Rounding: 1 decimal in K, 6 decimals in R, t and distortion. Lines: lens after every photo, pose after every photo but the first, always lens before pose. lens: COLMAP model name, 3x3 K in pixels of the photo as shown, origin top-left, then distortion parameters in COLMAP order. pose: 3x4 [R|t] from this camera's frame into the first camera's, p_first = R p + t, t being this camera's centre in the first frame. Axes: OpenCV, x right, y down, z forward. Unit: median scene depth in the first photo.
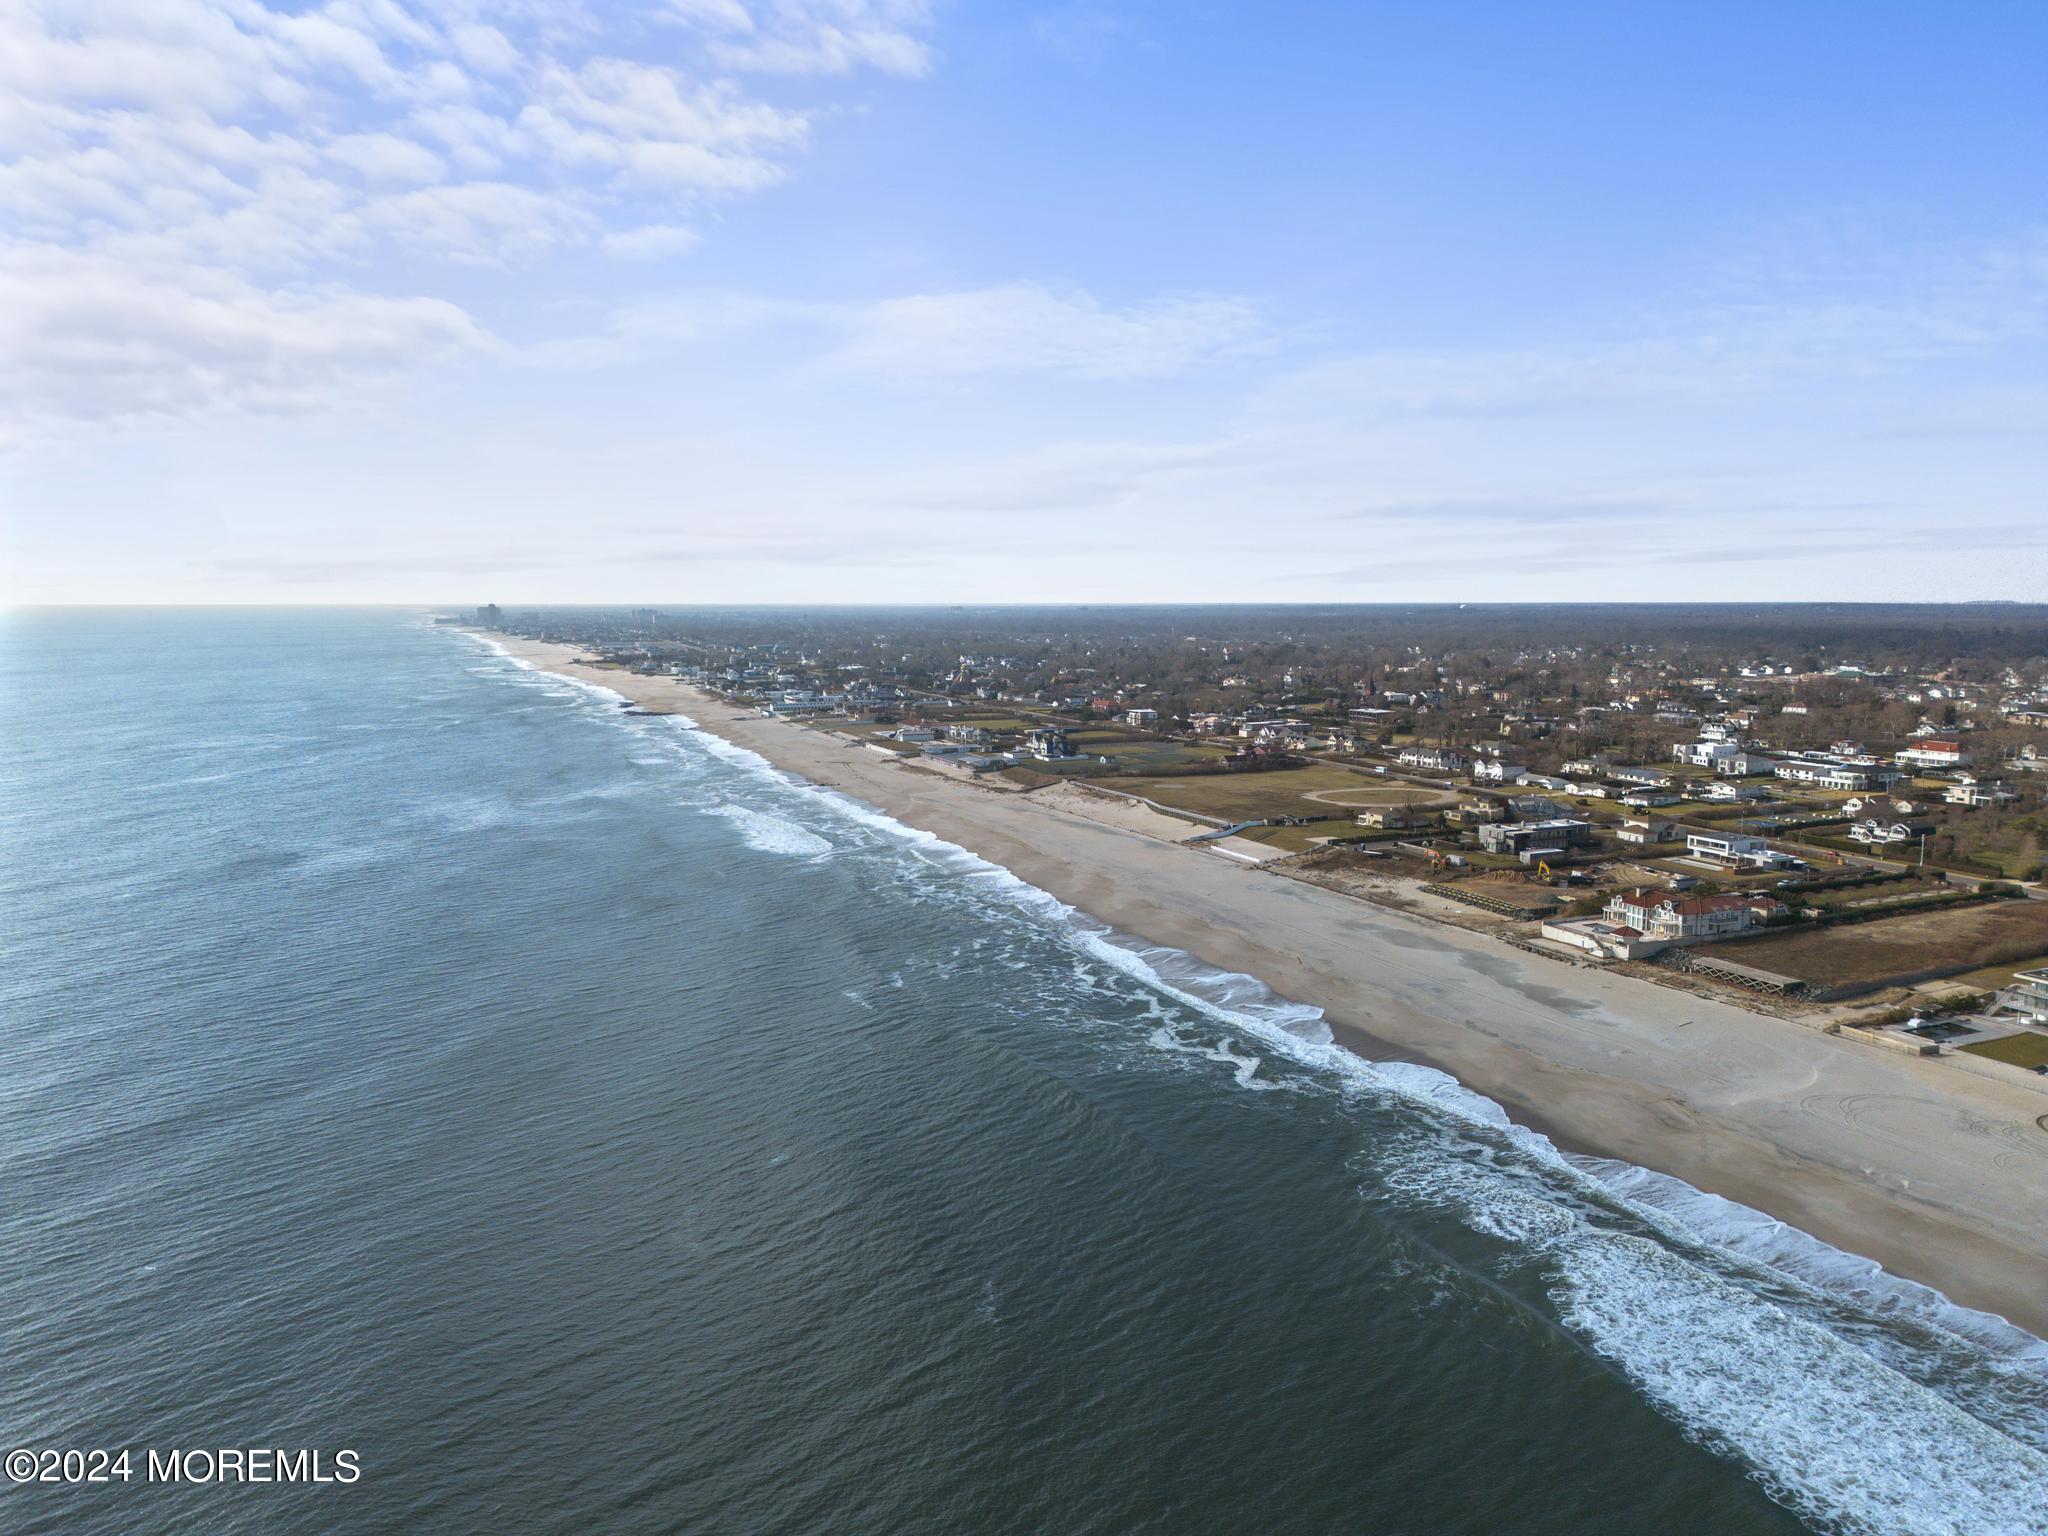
lens RADIAL K [[1415.8, 0, 1024.0], [0, 1415.8, 768.0], [0, 0, 1]] dist [0.089852, -0.095836]
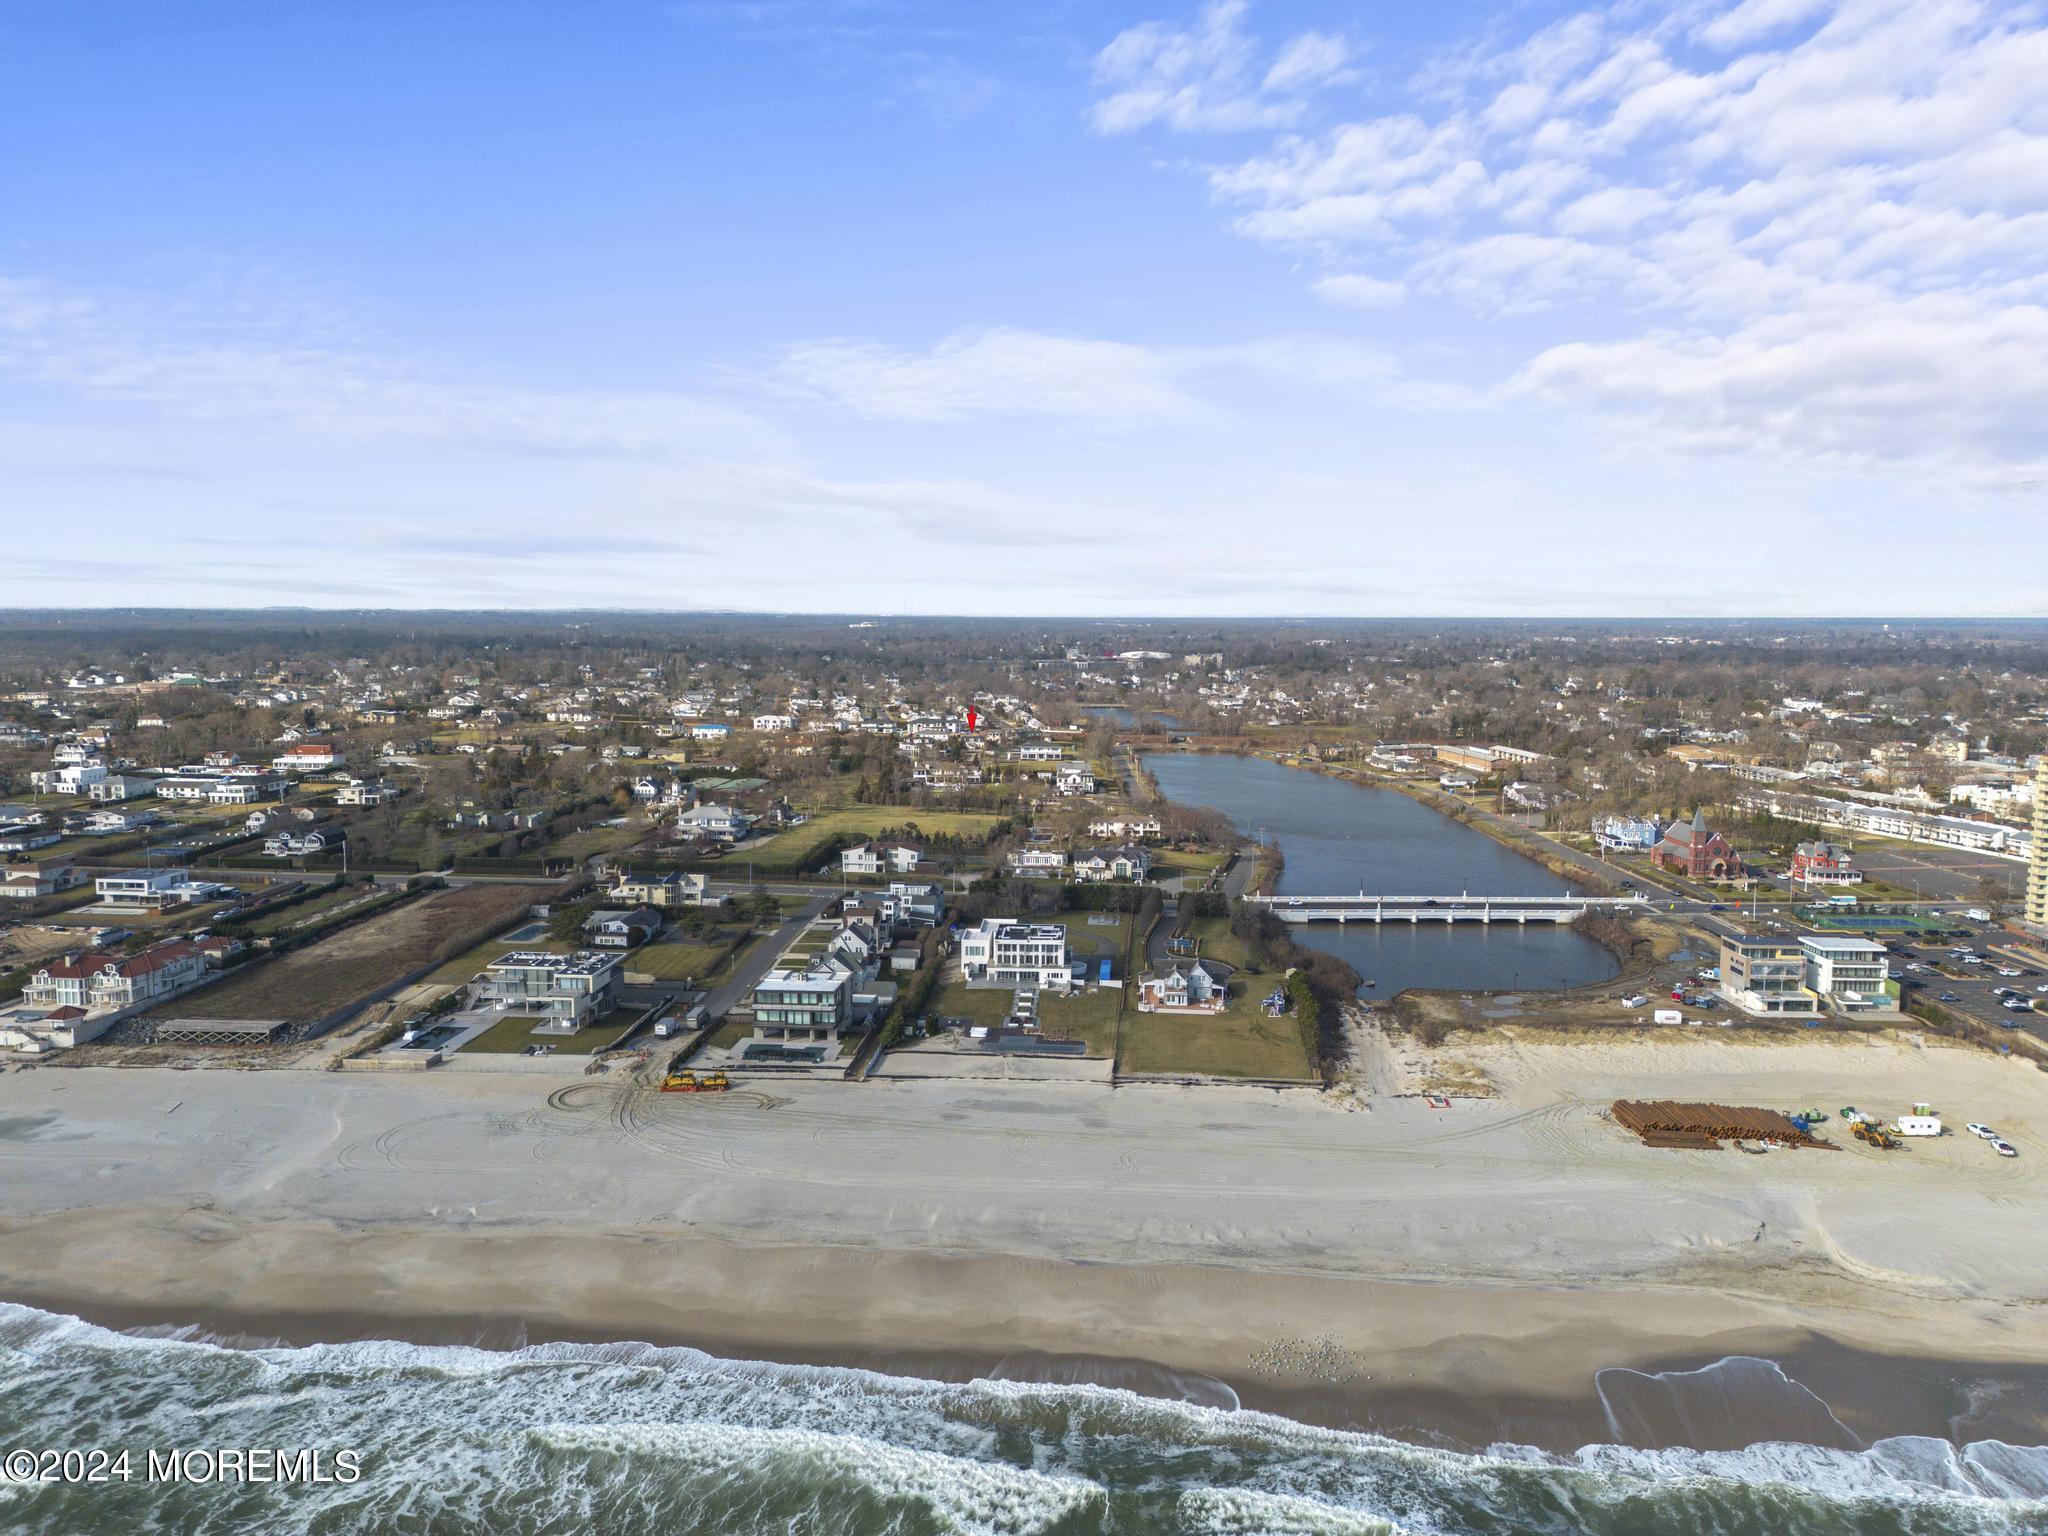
lens RADIAL K [[1415.8, 0, 1024.0], [0, 1415.8, 768.0], [0, 0, 1]] dist [0.089852, -0.095836]
pose [[0.490314, -0.094592, 0.866398, -0.009437], [0.097265, 0.993822, 0.053459, -0.011412], [-0.866101, 0.058059, 0.496485, 0.080604]]
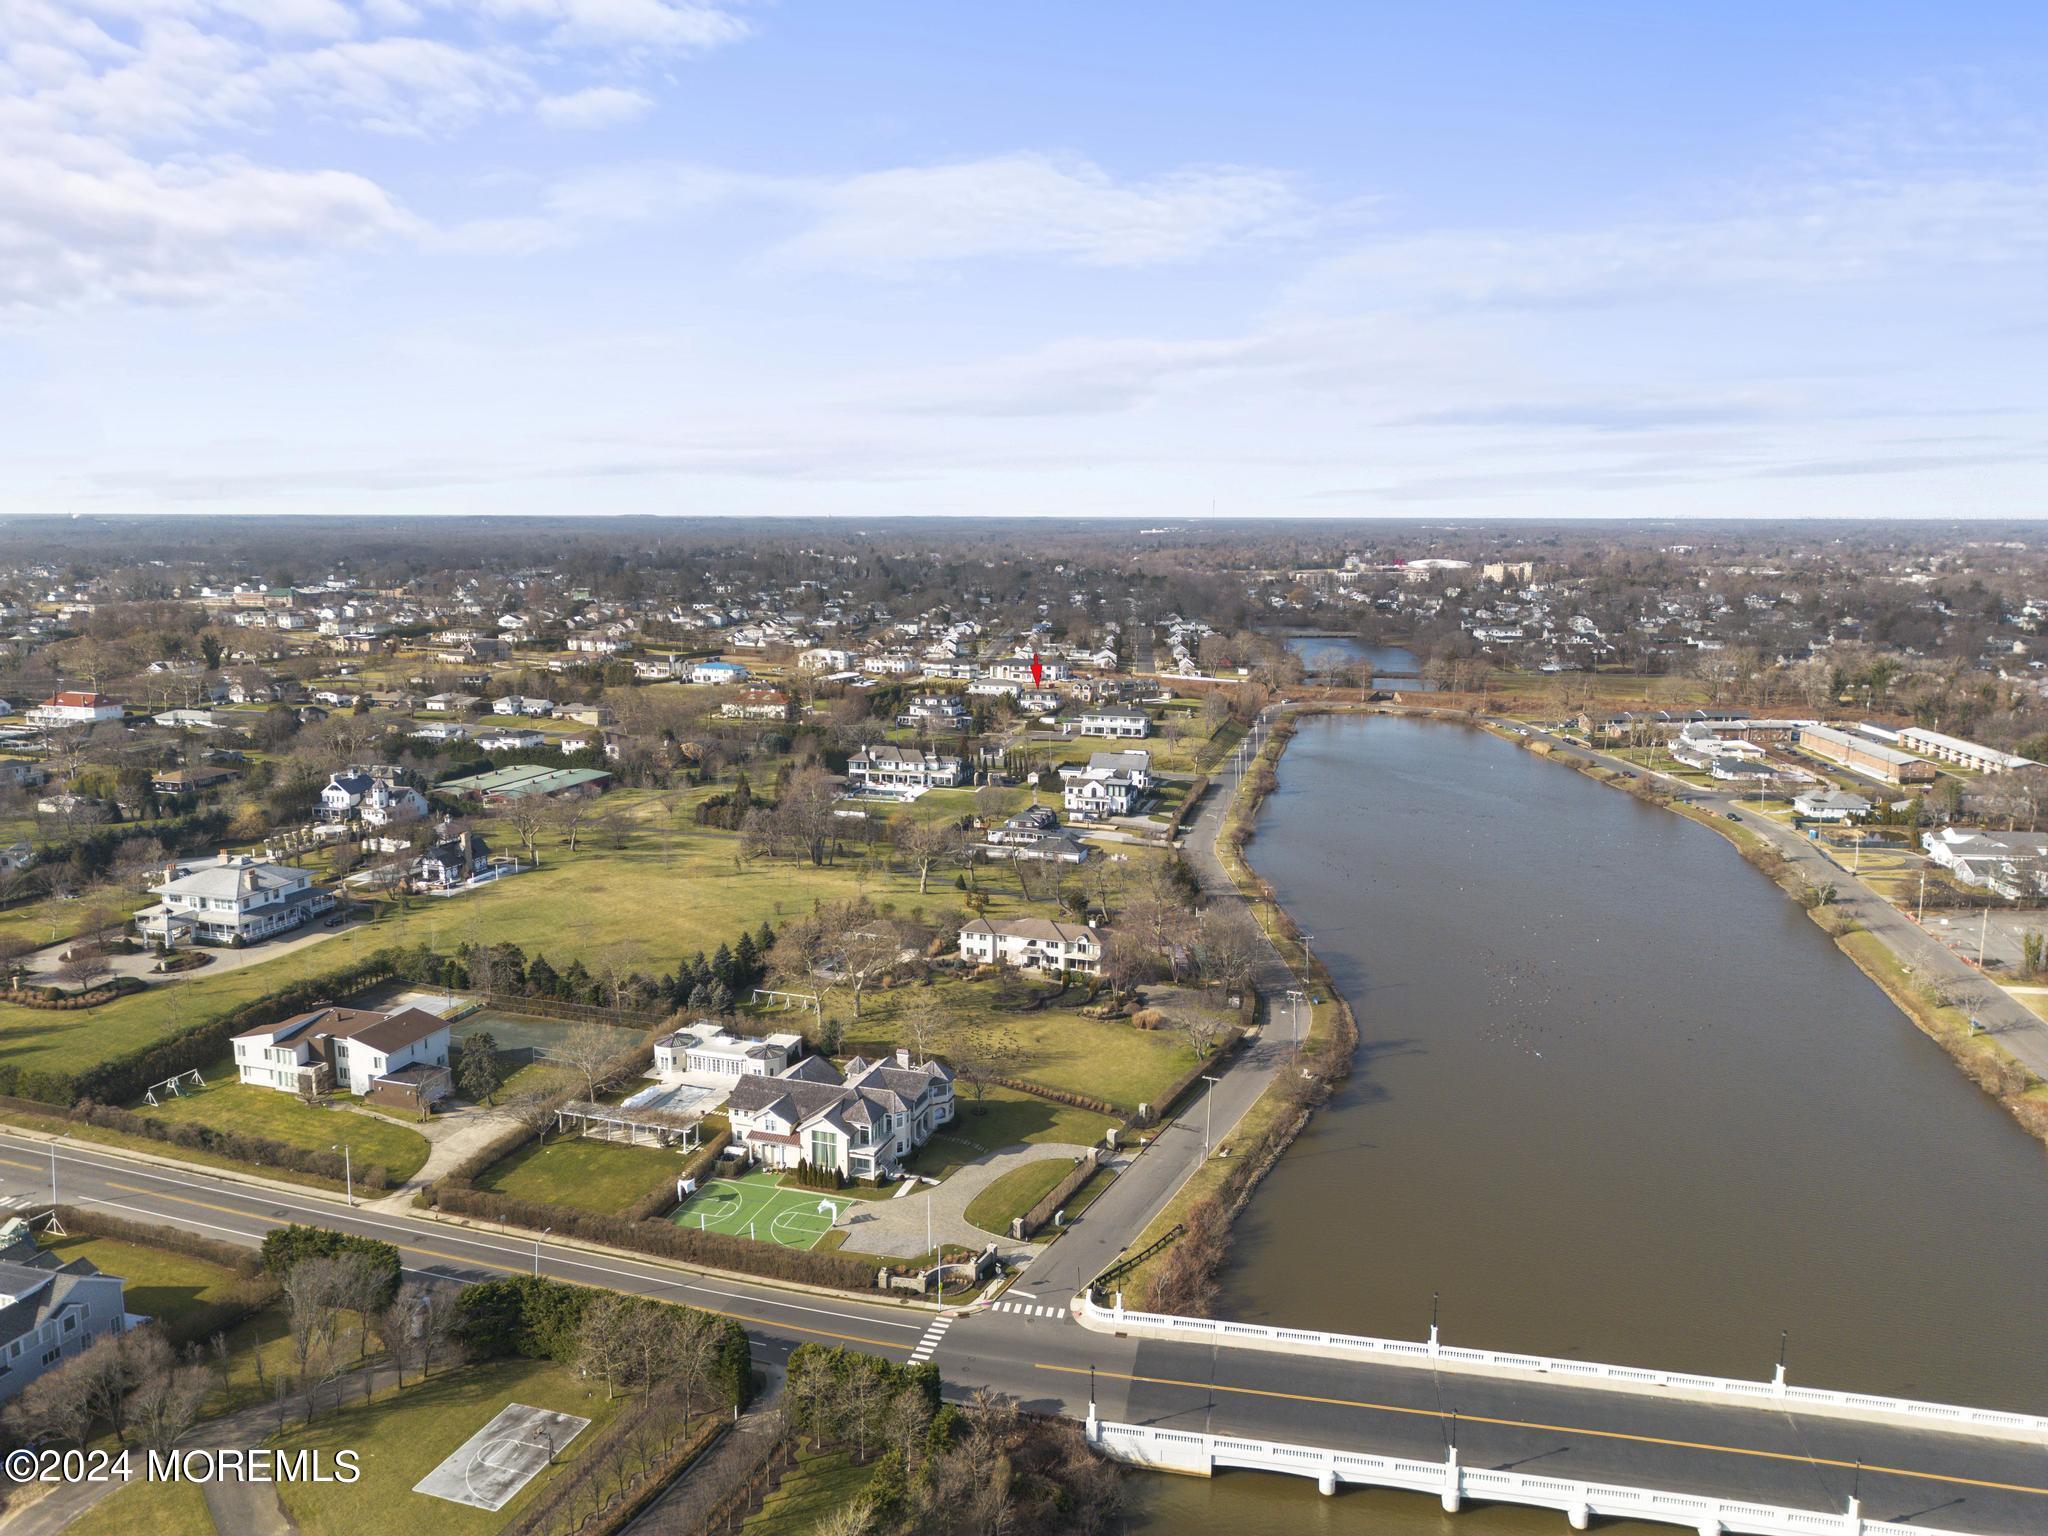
lens RADIAL K [[1415.8, 0, 1024.0], [0, 1415.8, 768.0], [0, 0, 1]] dist [0.089852, -0.095836]
pose [[0.675506, -0.128490, 0.726072, 0.606275], [0.084708, 0.991703, 0.096689, -0.015424], [-0.732472, -0.003811, 0.680786, 0.207229]]
